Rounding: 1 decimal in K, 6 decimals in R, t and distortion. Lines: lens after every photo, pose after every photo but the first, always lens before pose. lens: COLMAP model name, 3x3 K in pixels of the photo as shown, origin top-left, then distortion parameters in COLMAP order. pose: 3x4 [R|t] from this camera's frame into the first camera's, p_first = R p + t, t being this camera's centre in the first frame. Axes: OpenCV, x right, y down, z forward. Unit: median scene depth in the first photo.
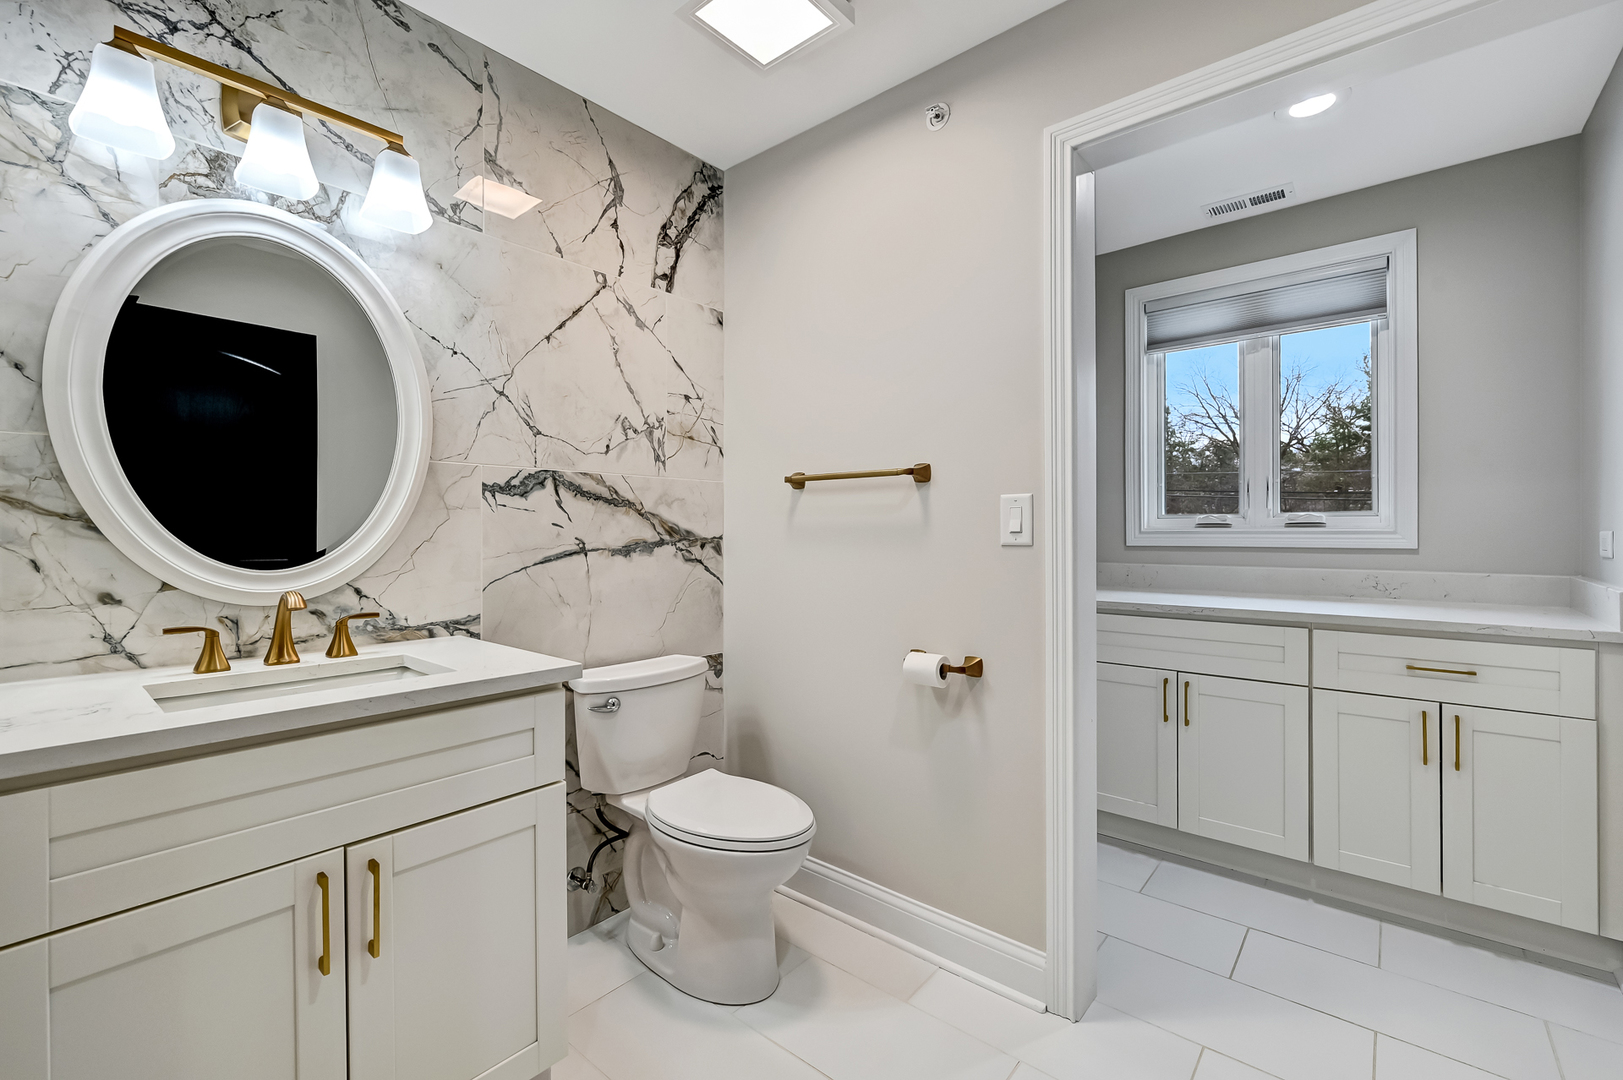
lens RADIAL K [[691.6, 0, 809.9], [0, 691.6, 540.7], [0, 0, 1]] dist [-0.001067, -0.000034]
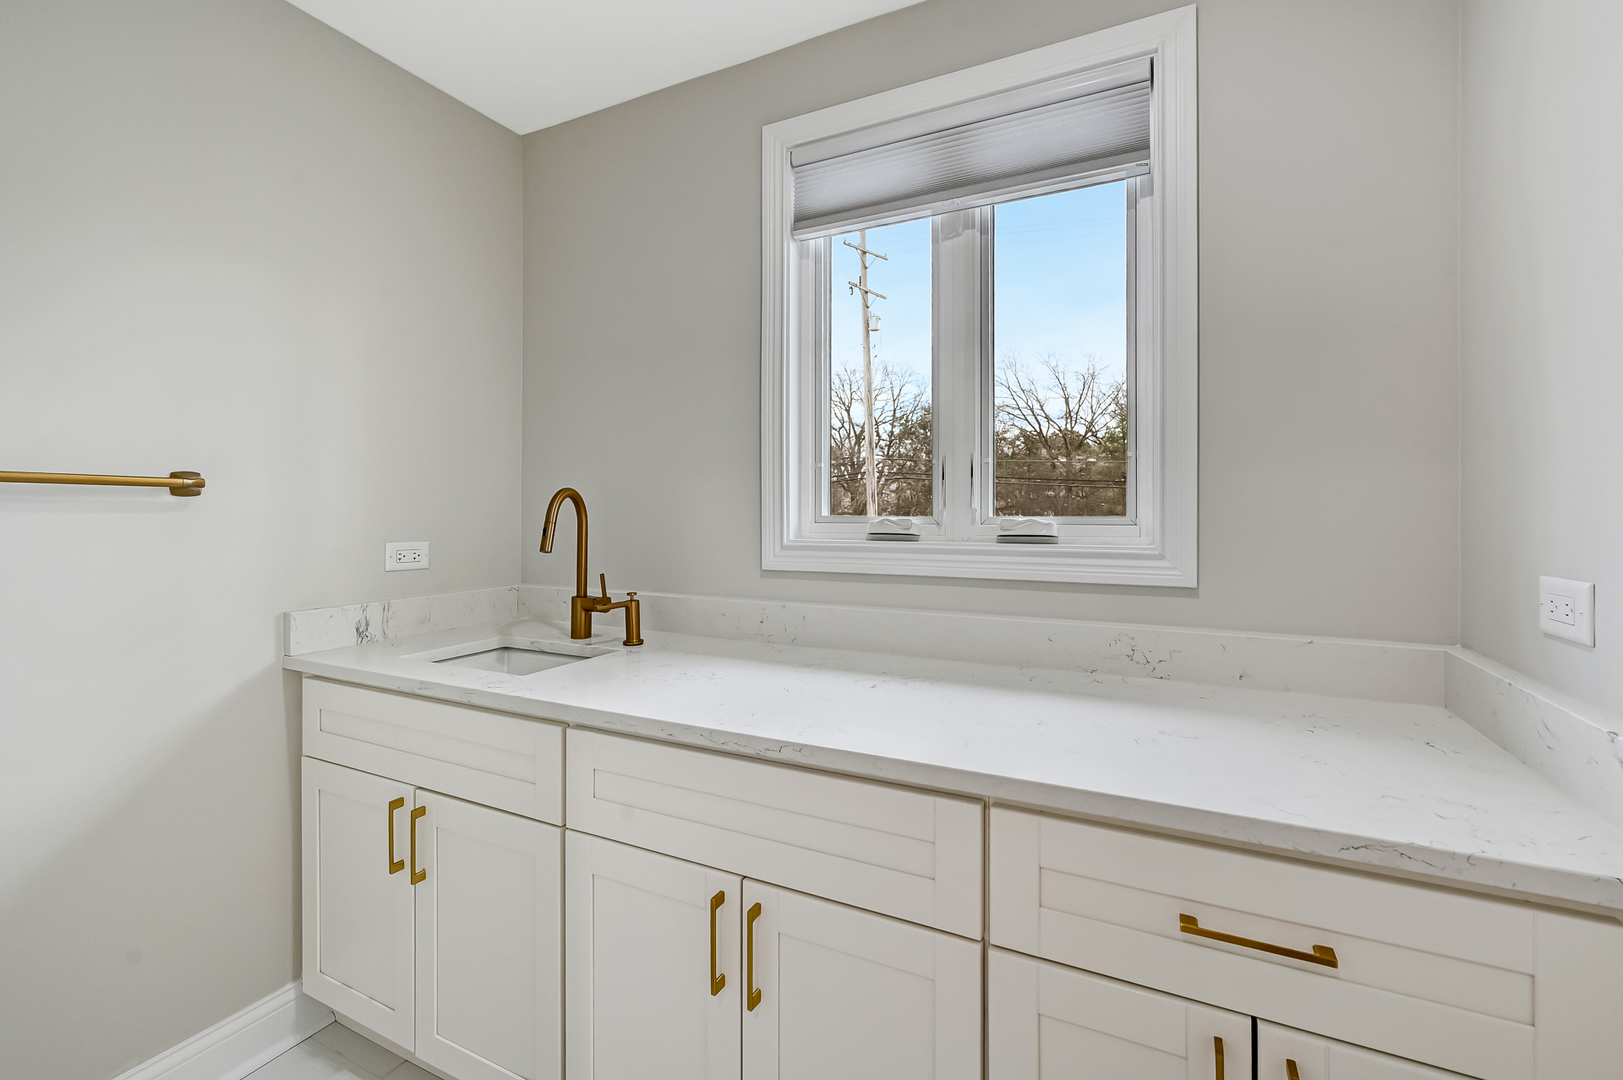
lens RADIAL K [[699.0, 0, 814.4], [0, 699.0, 524.8], [0, 0, 1]] dist [0.004164, 0.000368]
pose [[0.972799, 0.000561, 0.231652, 0.370513], [-0.001020, 0.999998, 0.001861, -0.031538], [-0.231651, -0.002047, 0.972797, 0.430749]]
